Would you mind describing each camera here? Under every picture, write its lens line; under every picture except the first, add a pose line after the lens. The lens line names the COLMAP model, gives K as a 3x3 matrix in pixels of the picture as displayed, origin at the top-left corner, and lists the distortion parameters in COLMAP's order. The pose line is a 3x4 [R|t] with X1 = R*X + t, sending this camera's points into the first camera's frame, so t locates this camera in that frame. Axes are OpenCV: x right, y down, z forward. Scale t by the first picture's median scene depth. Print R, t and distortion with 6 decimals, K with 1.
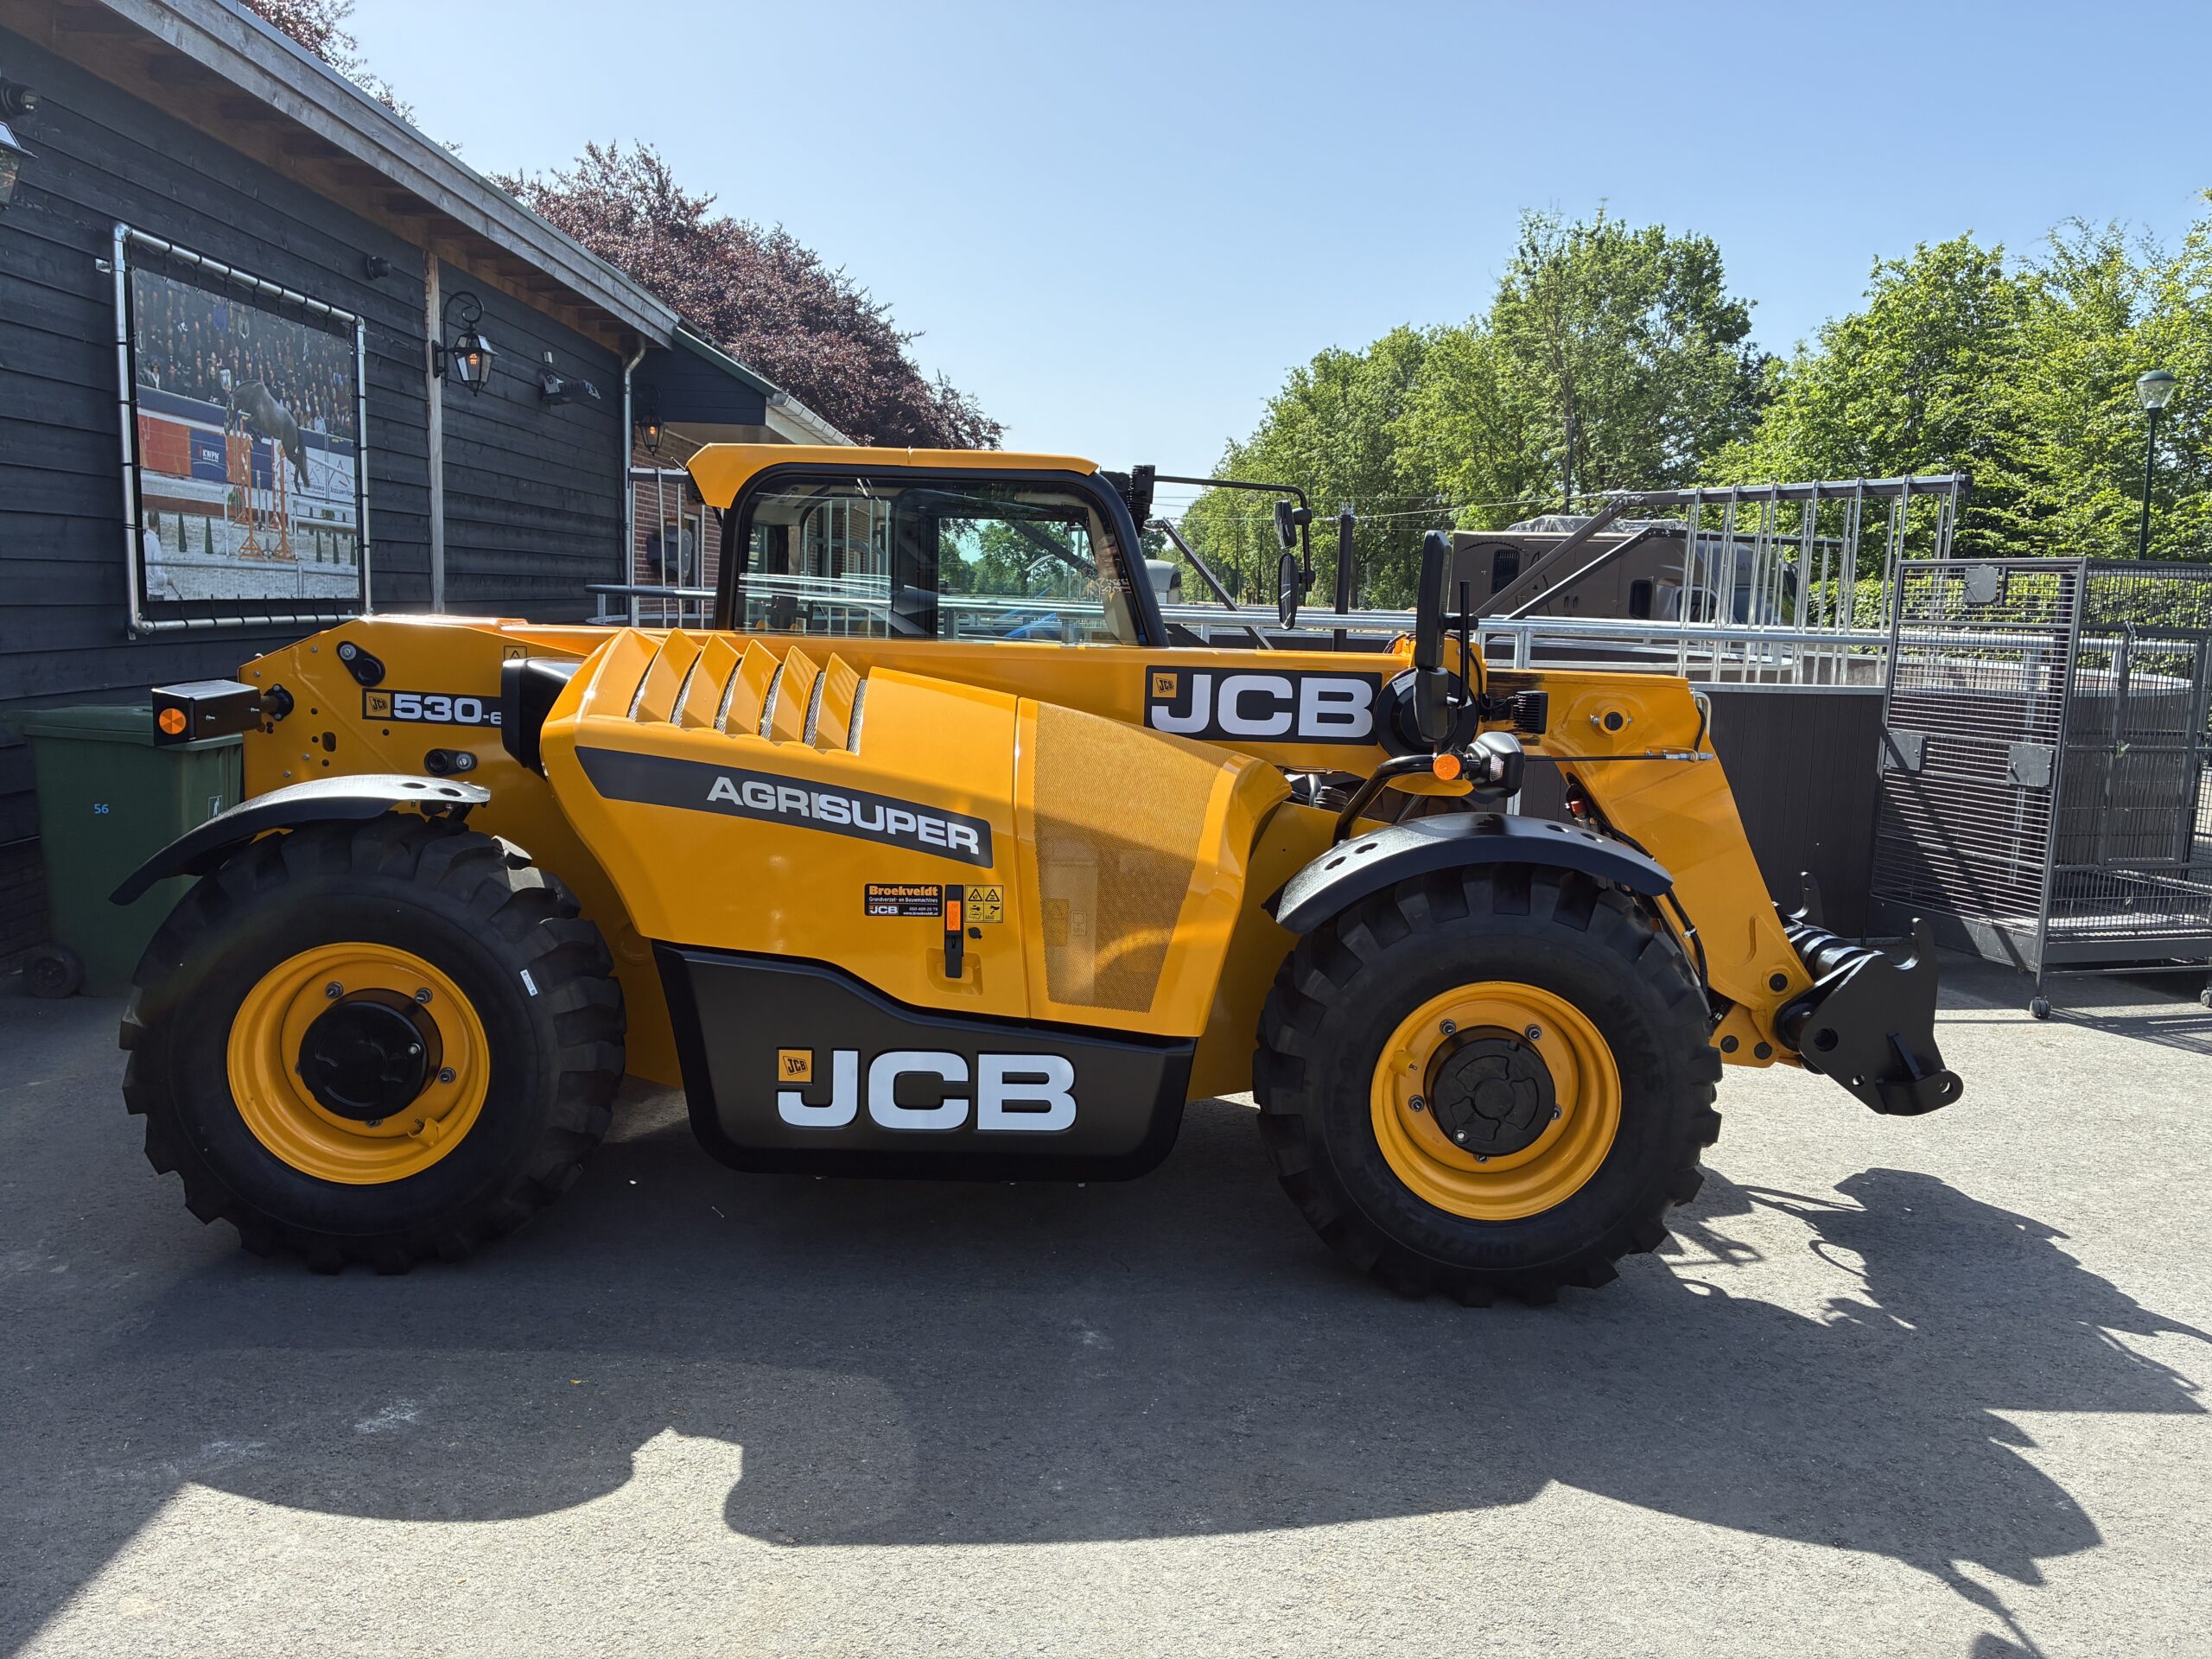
lens RADIAL K [[1682.5, 0, 1117.6], [0, 1682.5, 811.6], [0, 0, 1]] dist [0.043945, -0.050189]
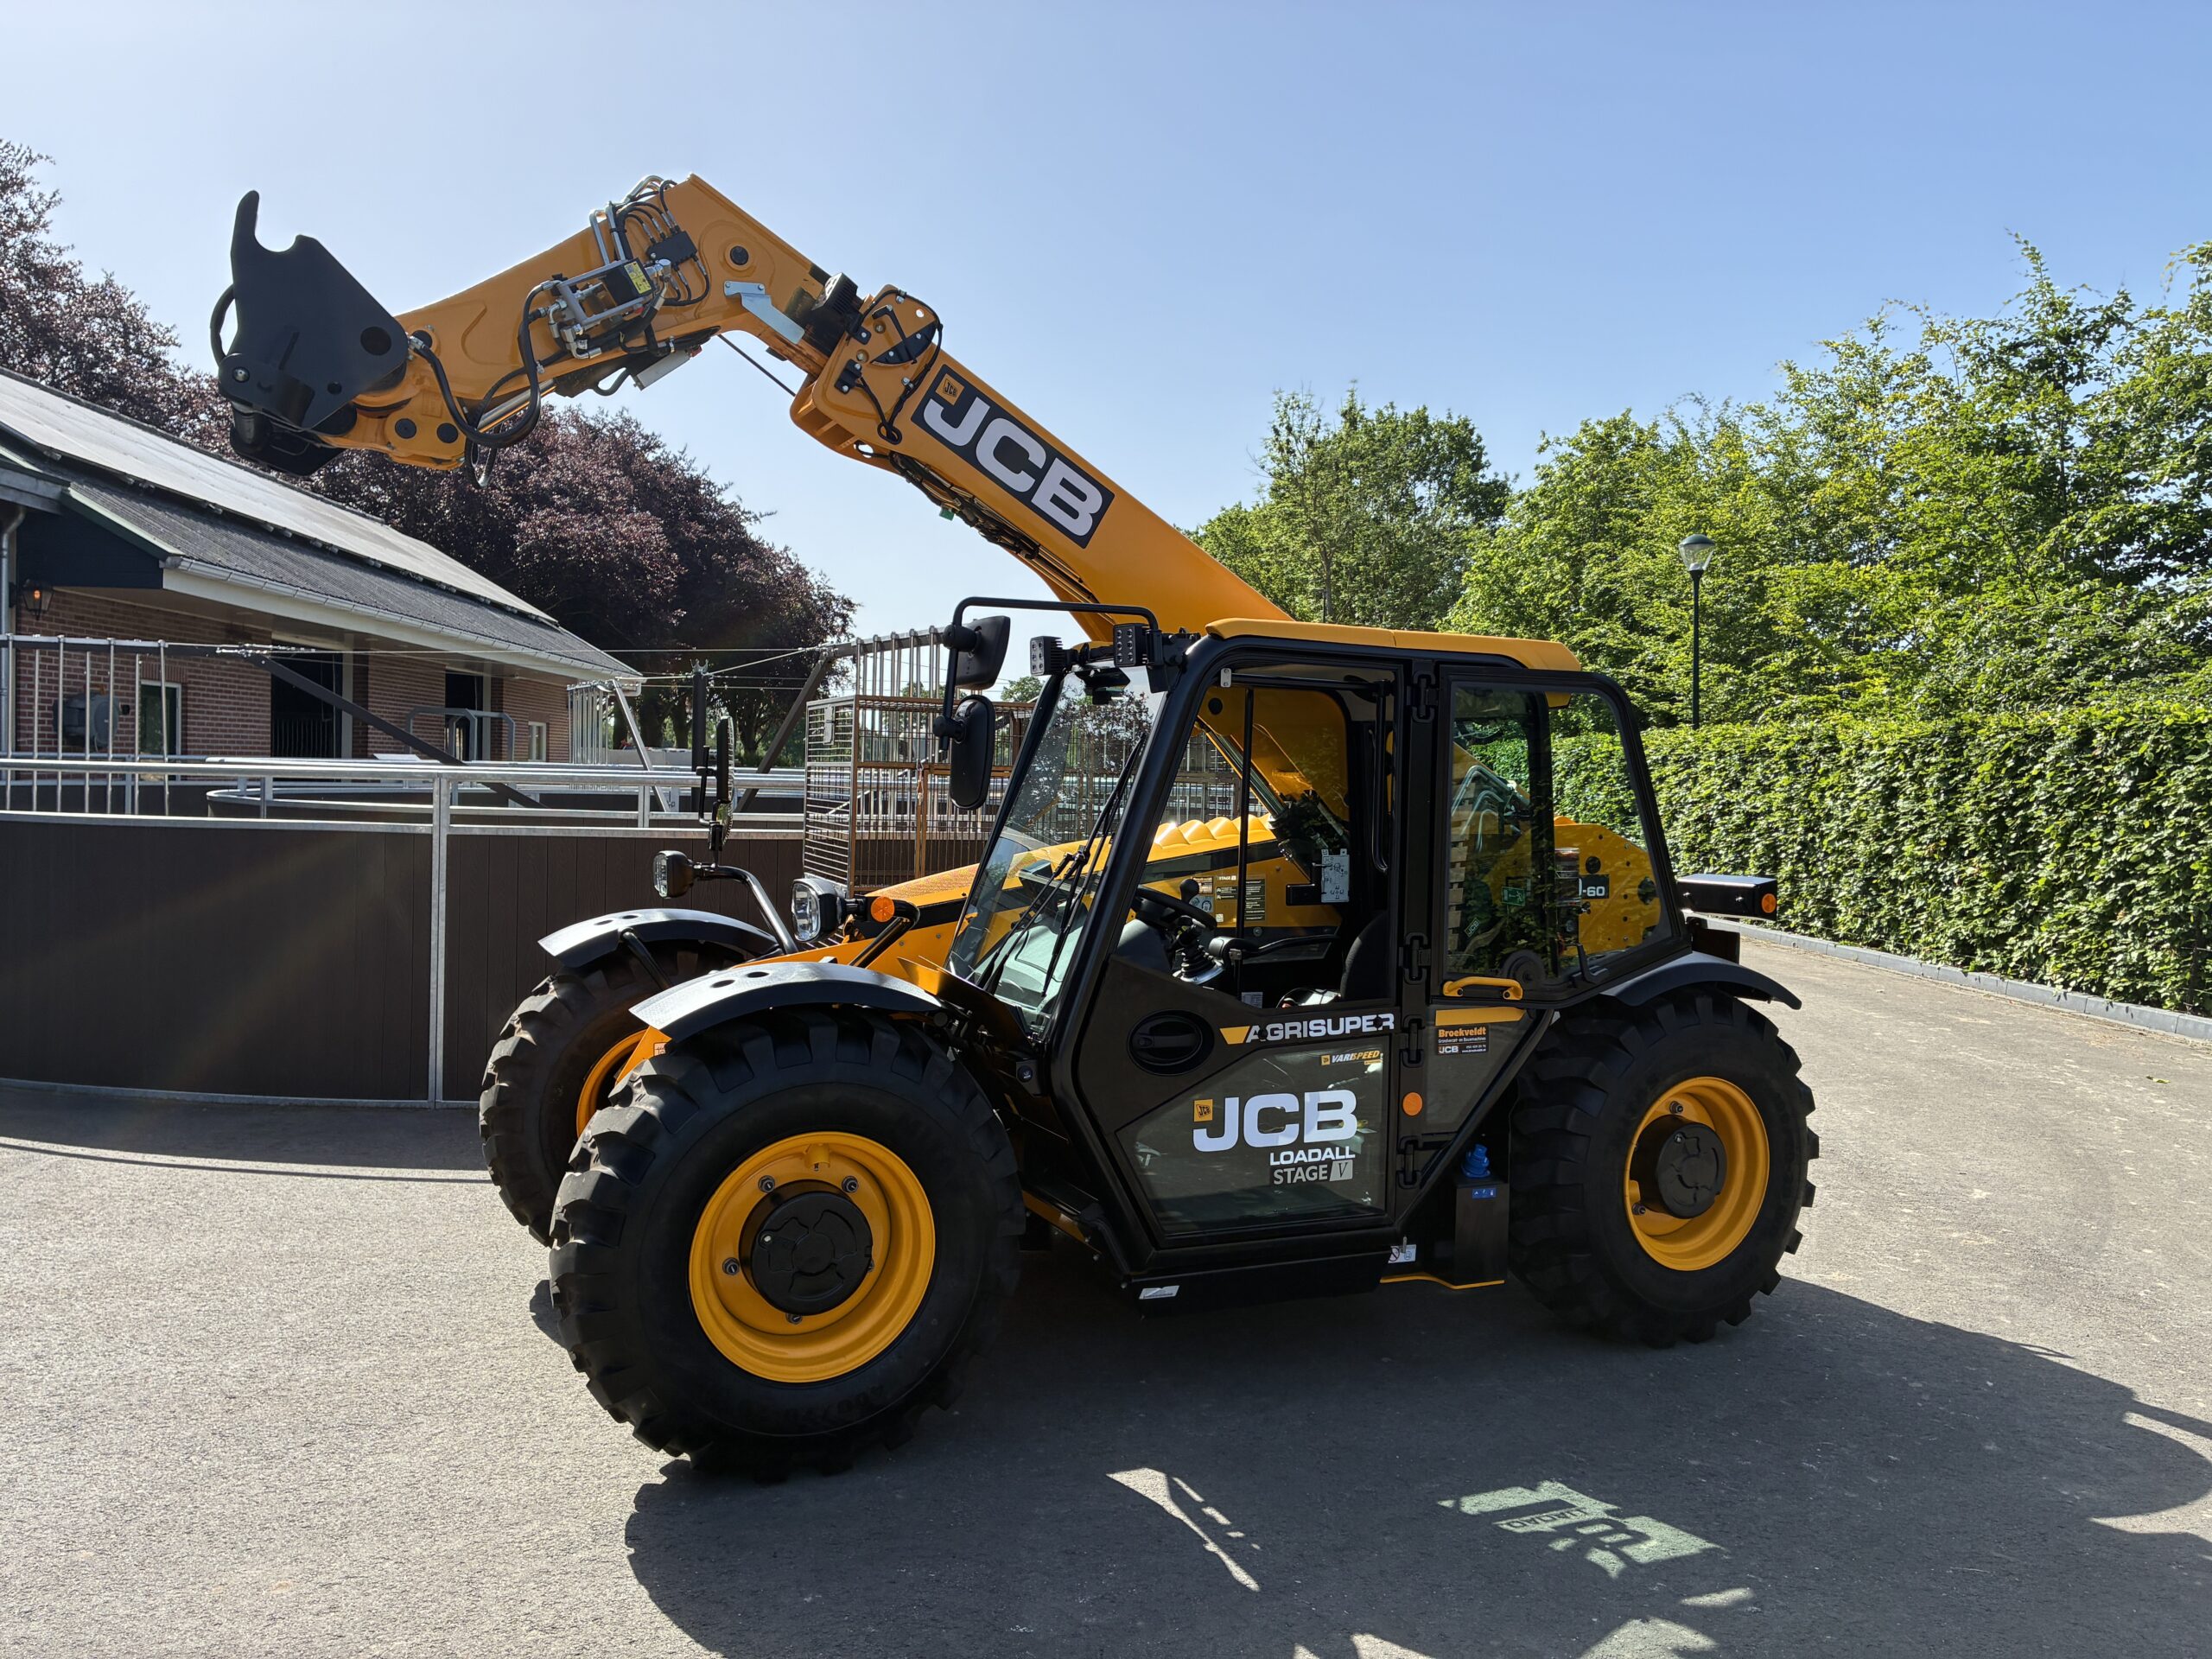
lens RADIAL K [[1682.5, 0, 1107.8], [0, 1682.5, 814.8], [0, 0, 1]] dist [0.043945, -0.050189]
pose [[0.999293, -0.011823, 0.035679, 1.023902], [0.015342, 0.994868, -0.100008, 0.029785], [-0.034313, 0.100485, 0.994347, 0.054492]]
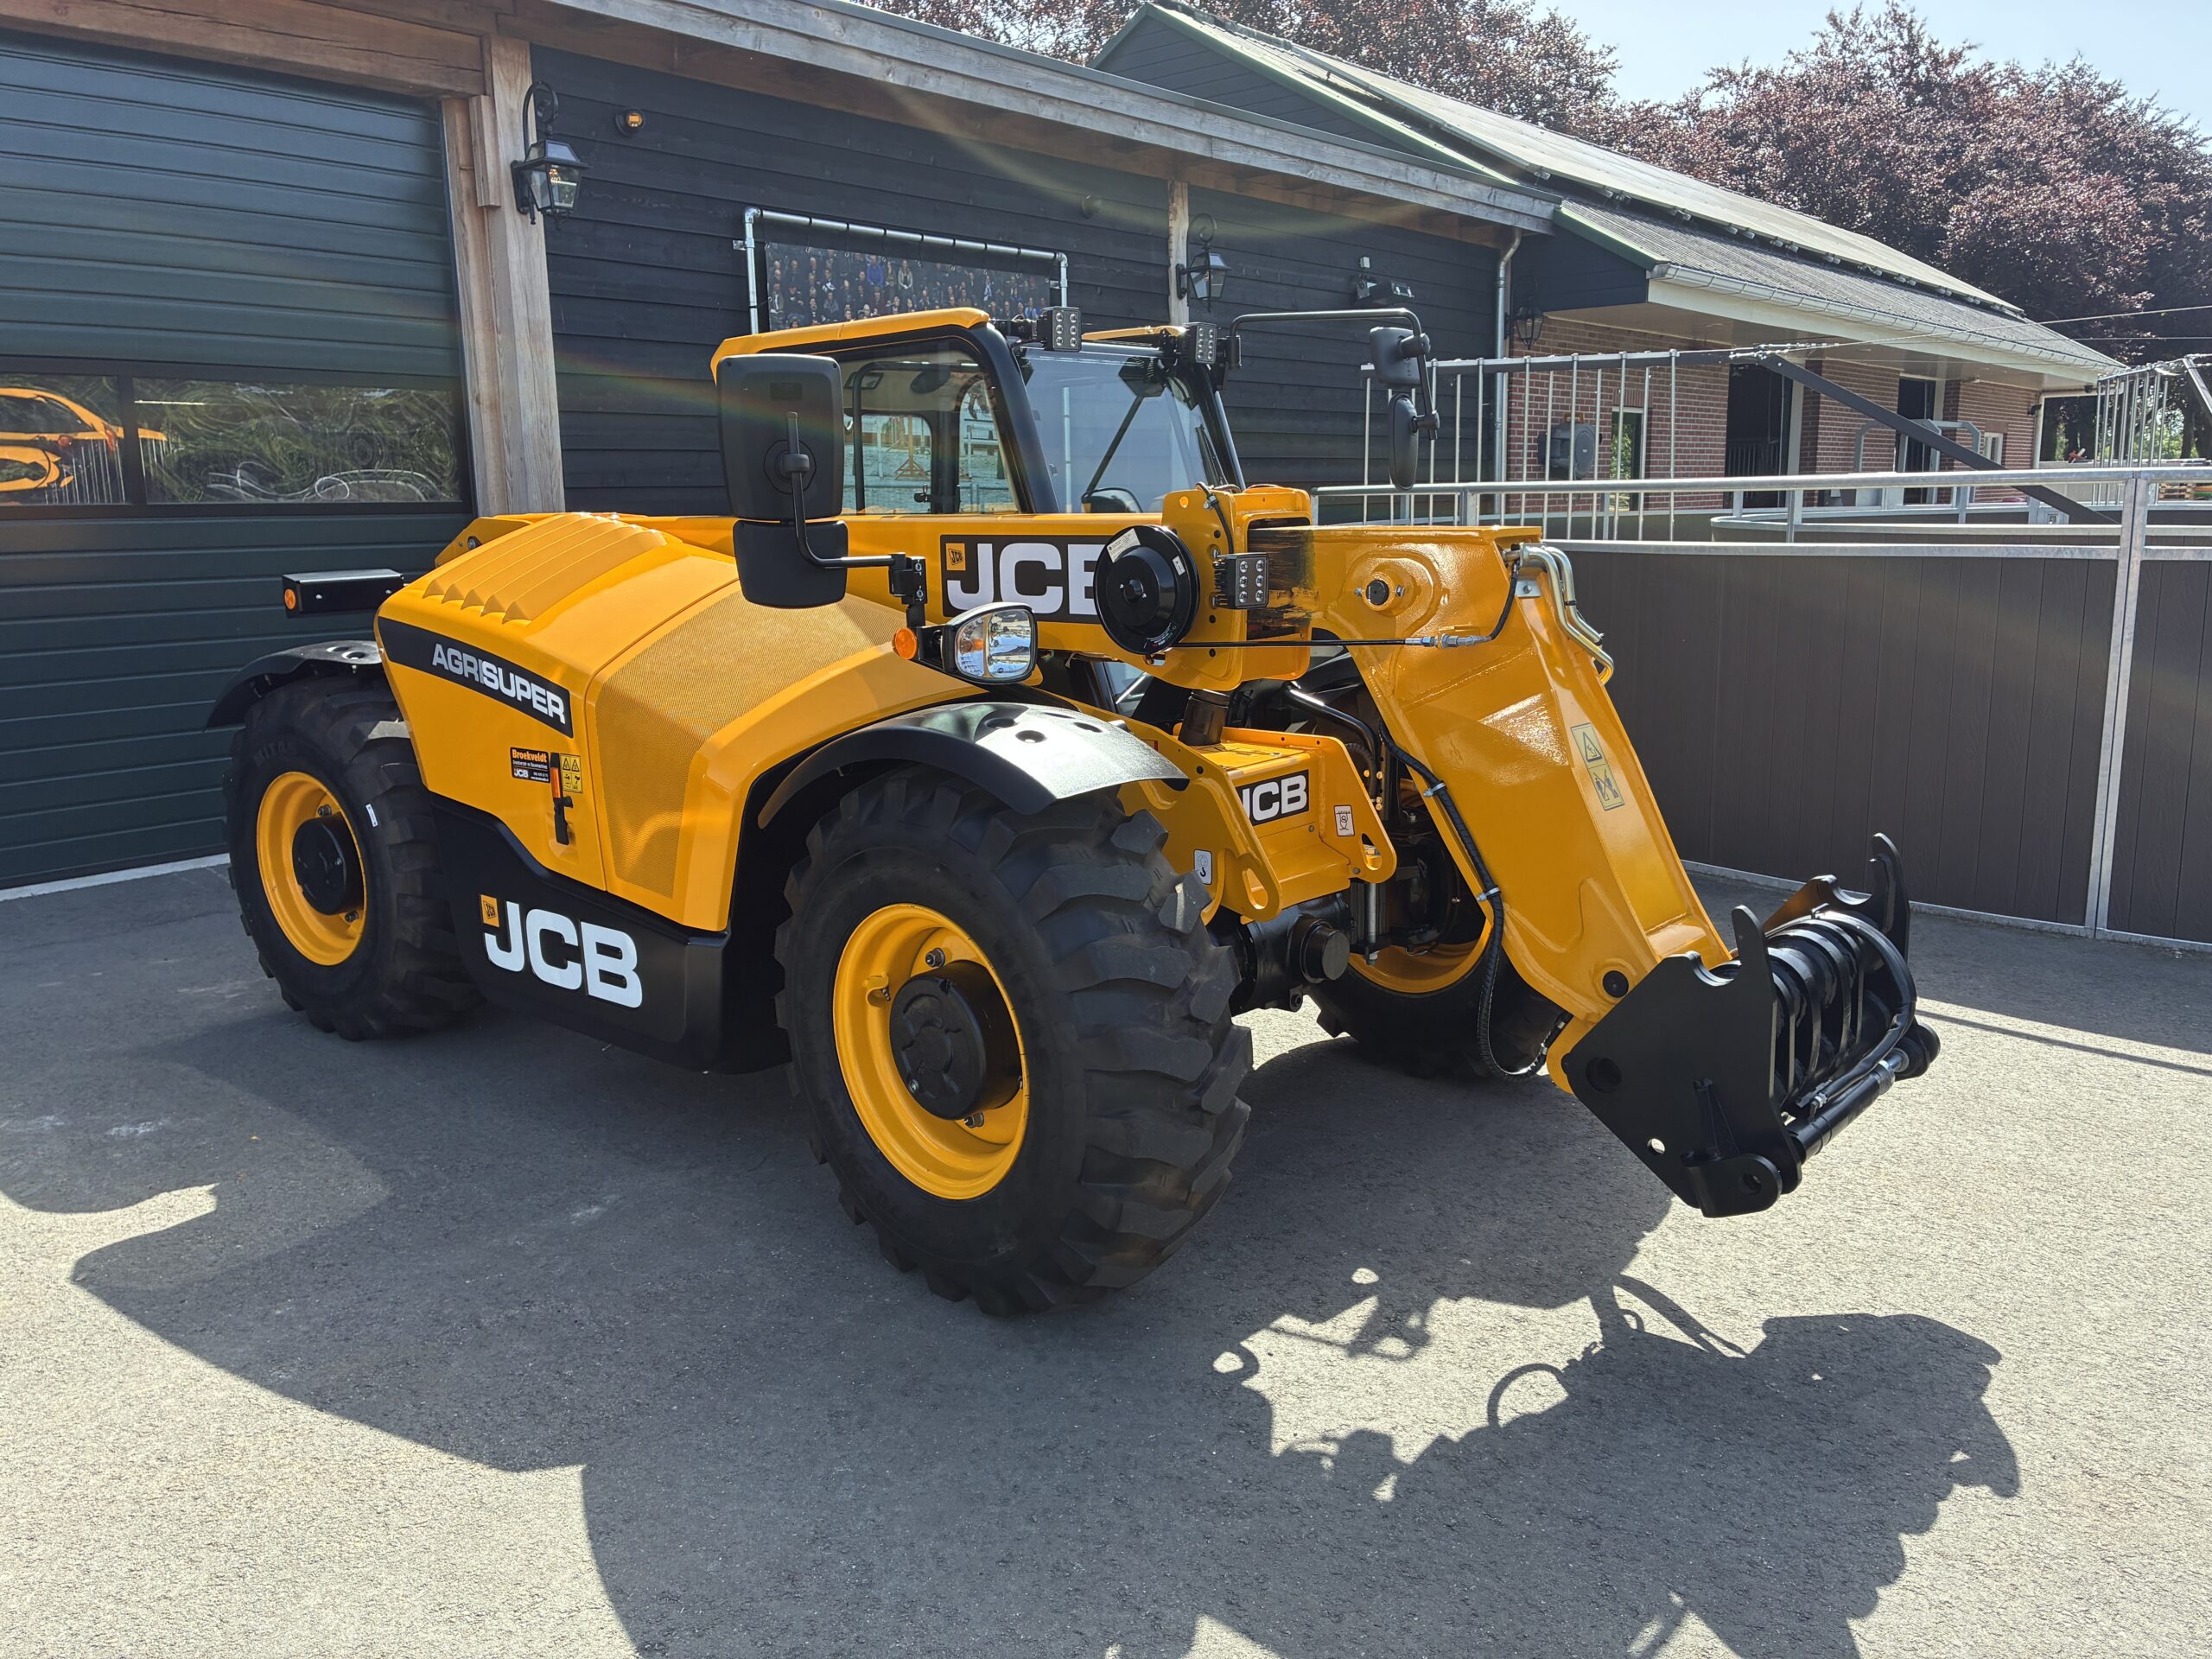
lens RADIAL K [[1682.5, 0, 1098.8], [0, 1682.5, 815.3], [0, 0, 1]] dist [0.043945, -0.050189]
pose [[0.742502, 0.077347, -0.665363, 0.689934], [-0.042716, 0.996757, 0.068202, -0.002132], [0.668480, -0.022219, 0.743398, 0.377547]]
